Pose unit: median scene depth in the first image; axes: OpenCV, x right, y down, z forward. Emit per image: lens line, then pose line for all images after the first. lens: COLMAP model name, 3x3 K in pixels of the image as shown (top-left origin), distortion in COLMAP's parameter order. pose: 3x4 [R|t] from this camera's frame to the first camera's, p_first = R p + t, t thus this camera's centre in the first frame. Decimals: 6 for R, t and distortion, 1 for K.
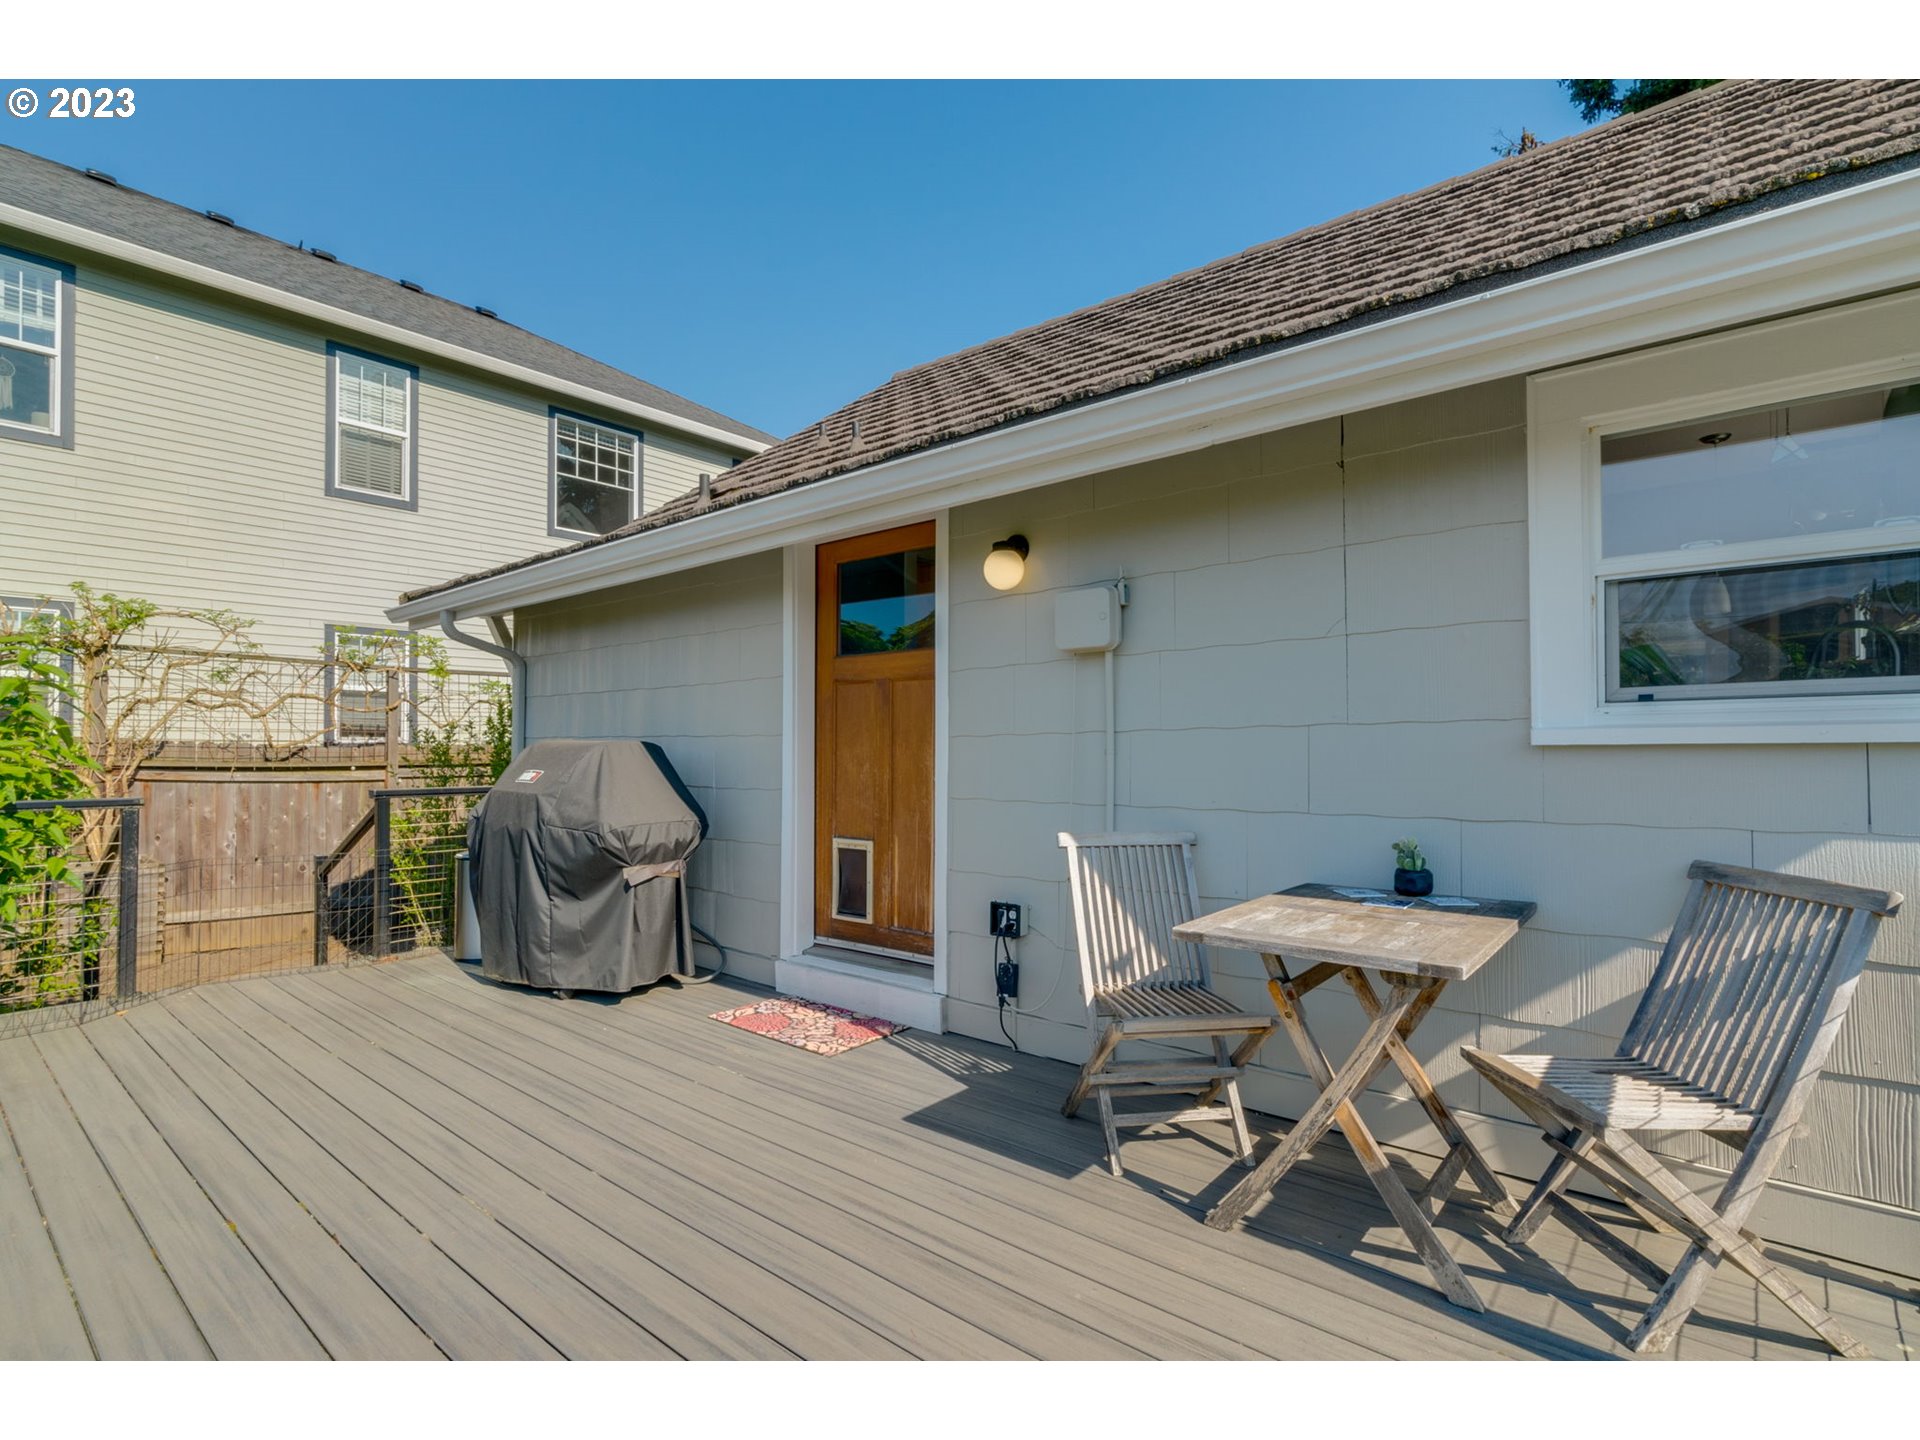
lens RADIAL K [[908.6, 0, 938.6], [0, 908.6, 745.2], [0, 0, 1]] dist [-0.015253, -0.000121]
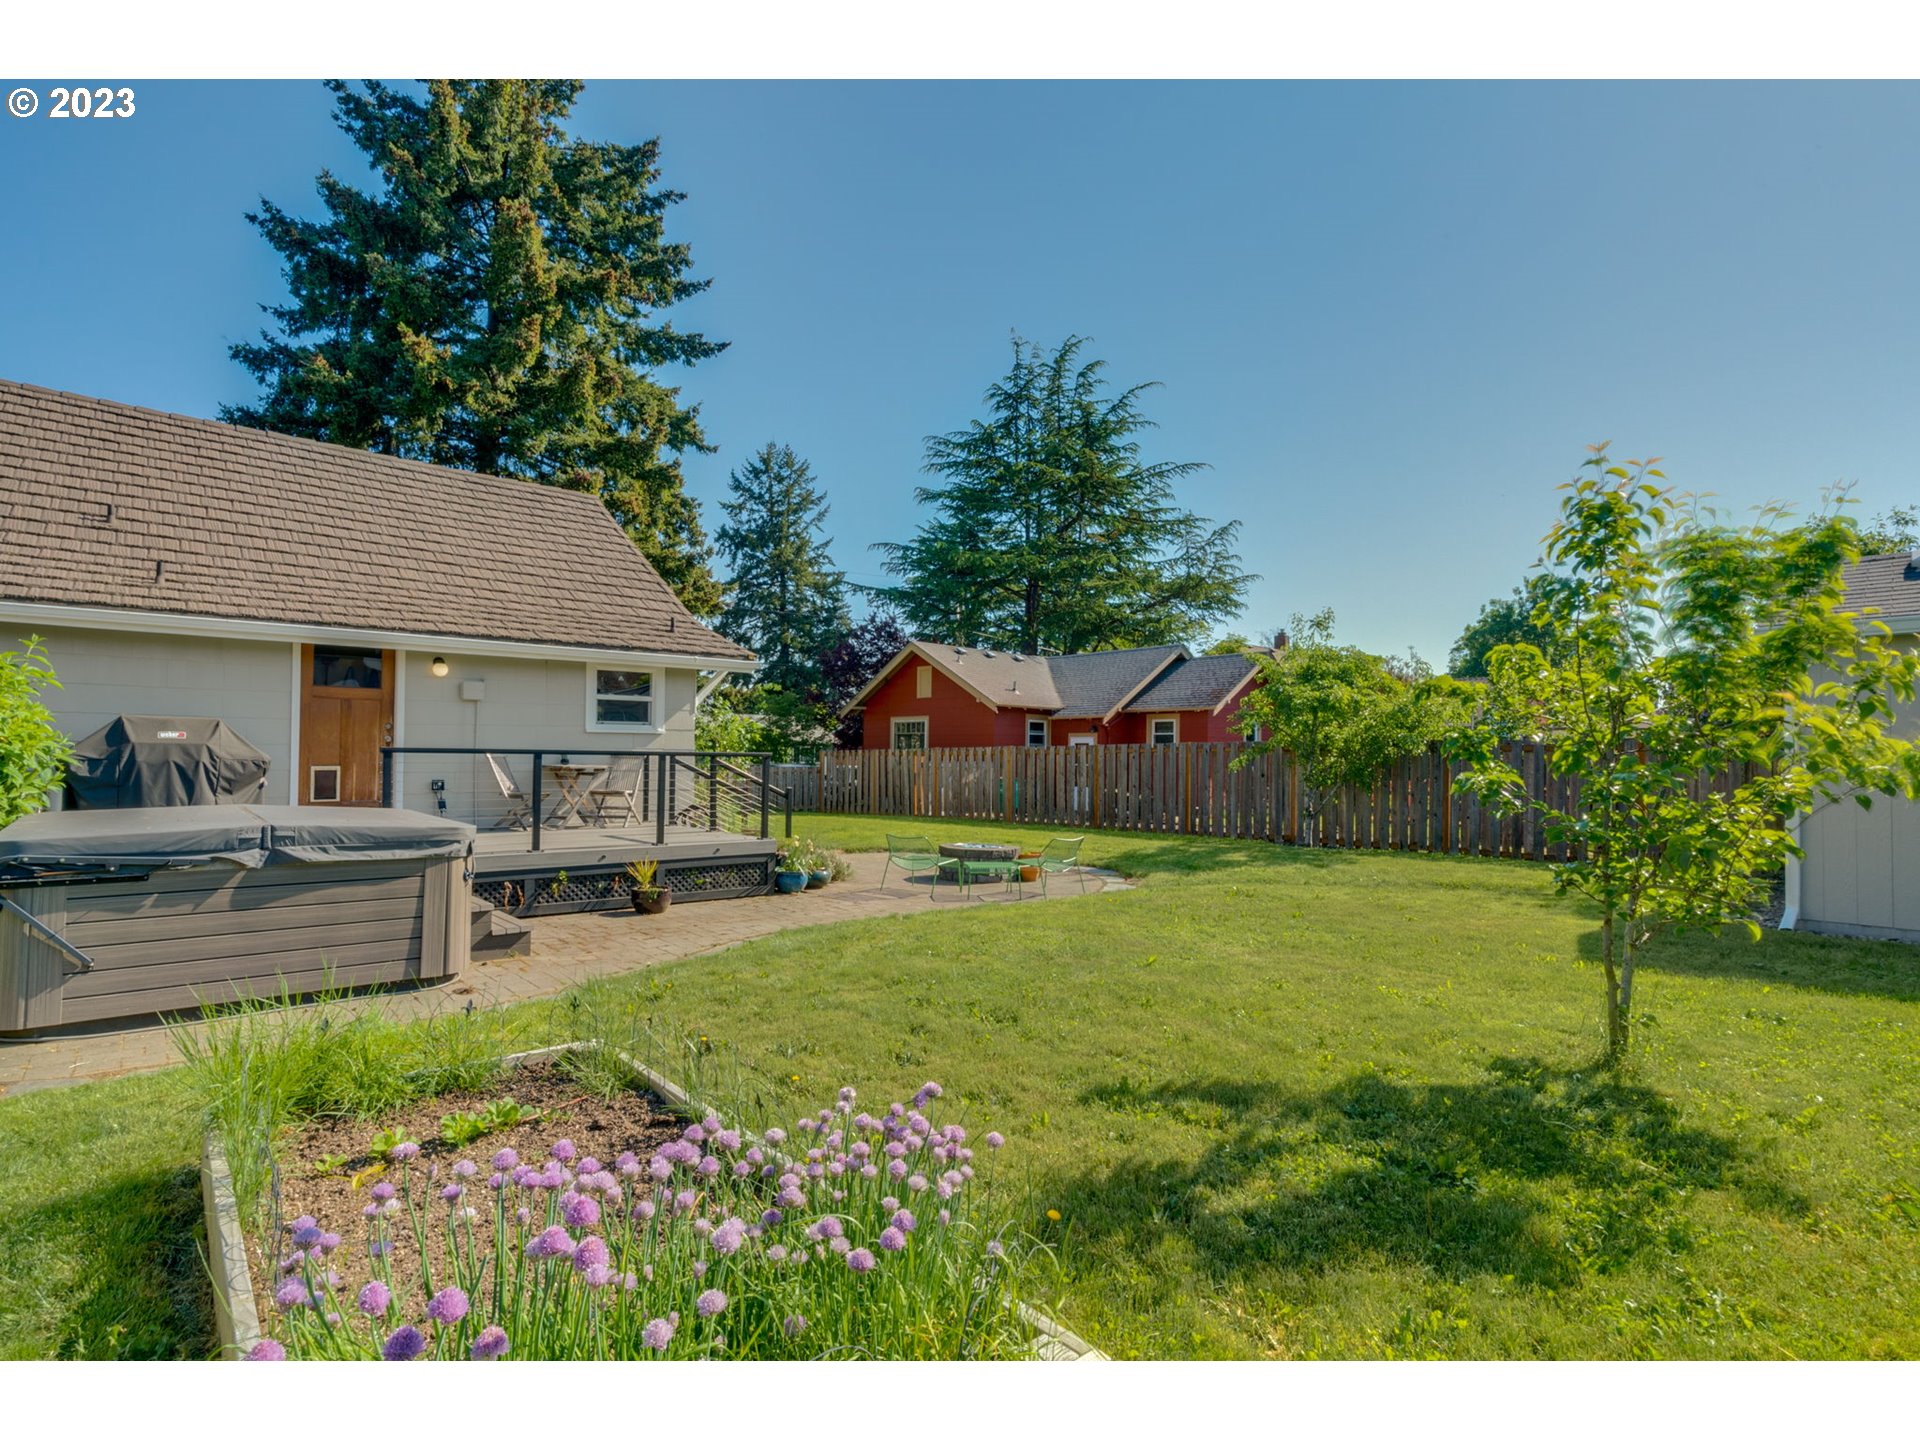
lens RADIAL K [[908.6, 0, 955.7], [0, 908.6, 728.1], [0, 0, 1]] dist [-0.015253, -0.000121]
pose [[0.129210, 0.035322, 0.990988, -0.953482], [-0.009071, 0.999366, -0.034438, 0.031168], [-0.991576, -0.004539, 0.129449, -0.388257]]
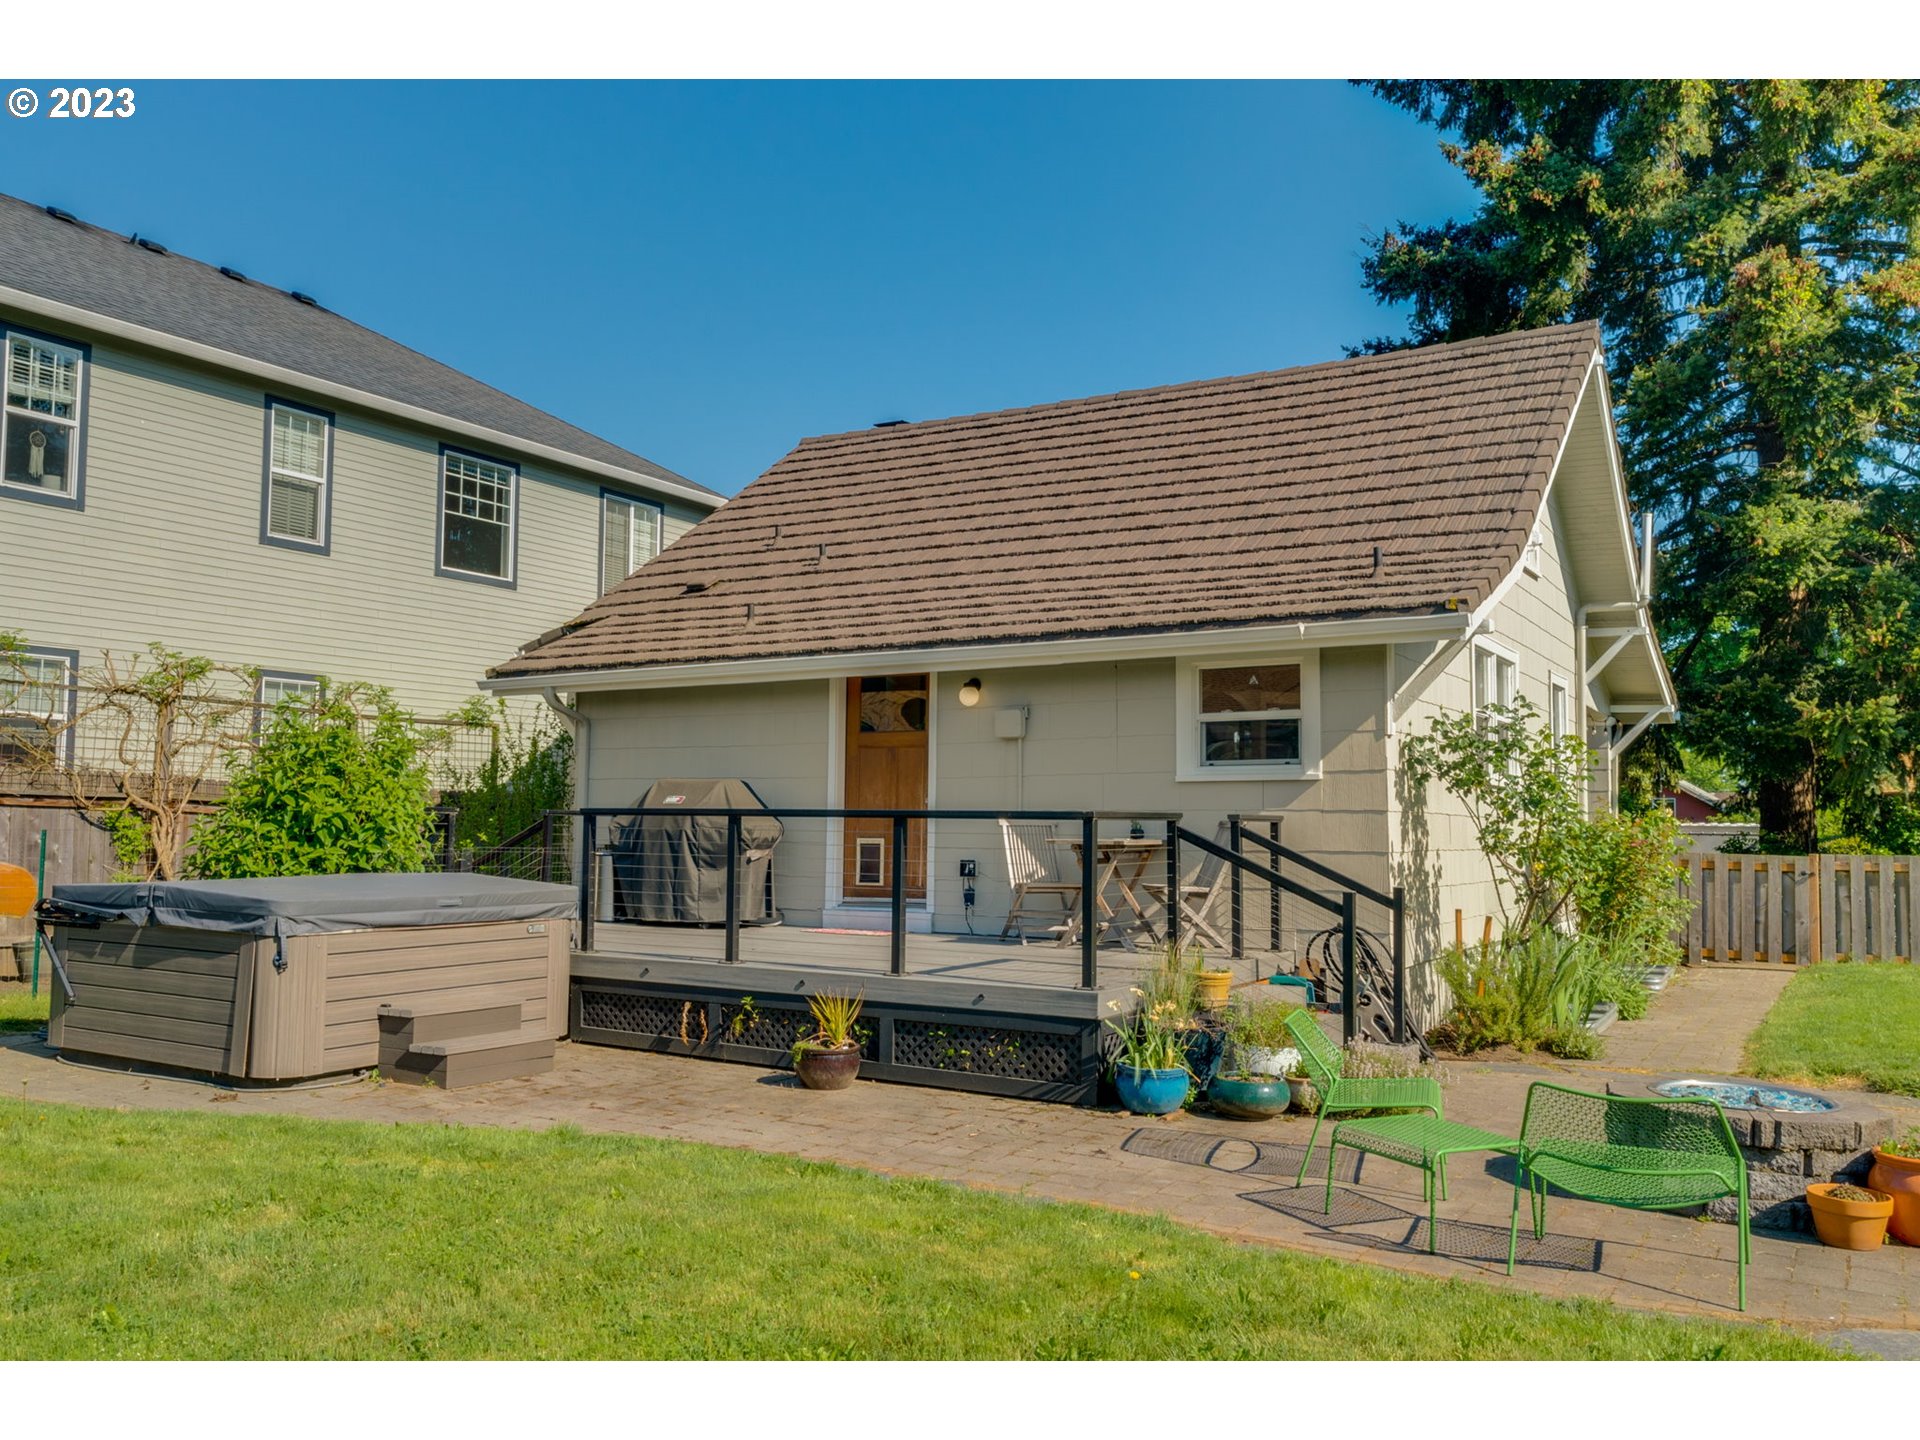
lens RADIAL K [[1547.6, 0, 942.2], [0, 1547.6, 724.1], [0, 0, 1]] dist [-0.008704, 0.011077]
pose [[0.986402, 0.022701, 0.162773, -0.196989], [-0.012110, 0.997762, -0.065763, 0.035008], [-0.163901, 0.062897, 0.984470, -0.859365]]
